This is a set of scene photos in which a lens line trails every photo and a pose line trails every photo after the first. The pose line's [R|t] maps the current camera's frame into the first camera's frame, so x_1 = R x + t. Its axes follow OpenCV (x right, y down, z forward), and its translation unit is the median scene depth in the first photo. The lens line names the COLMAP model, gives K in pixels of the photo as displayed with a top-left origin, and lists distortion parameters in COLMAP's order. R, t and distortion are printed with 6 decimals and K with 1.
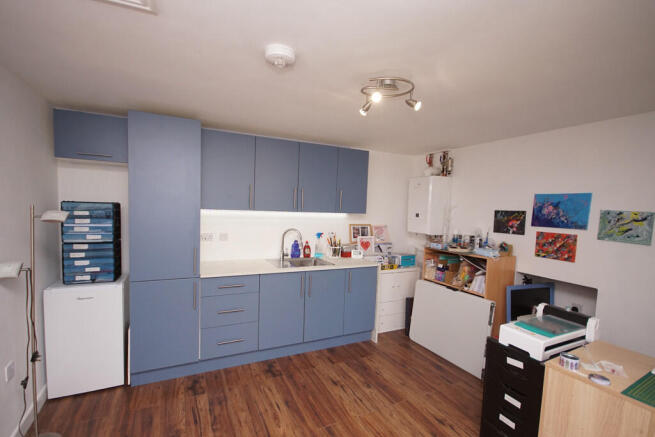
lens RADIAL K [[299.5, 0, 327.2], [0, 299.5, 223.0], [0, 0, 1]] dist [-0.002514, 0.000021]
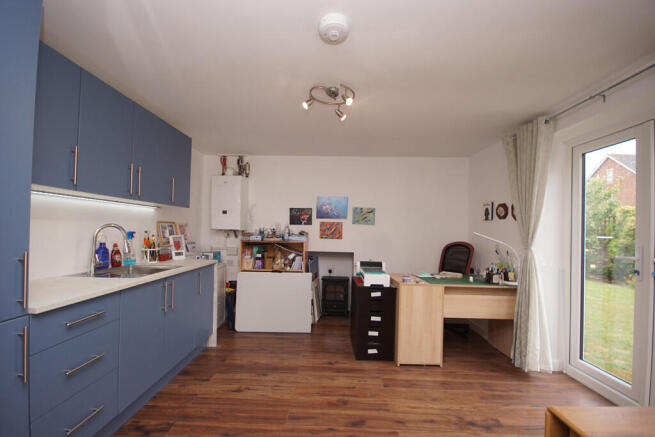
lens RADIAL K [[284.7, 0, 327.5], [0, 284.7, 222.3], [0, 0, 1]] dist [-0.001909, 0.000093]
pose [[0.449959, -0.005577, 0.893032, -0.537668], [0.047007, 0.998742, -0.017448, 0.056288], [-0.891811, 0.049830, 0.449656, 0.319512]]
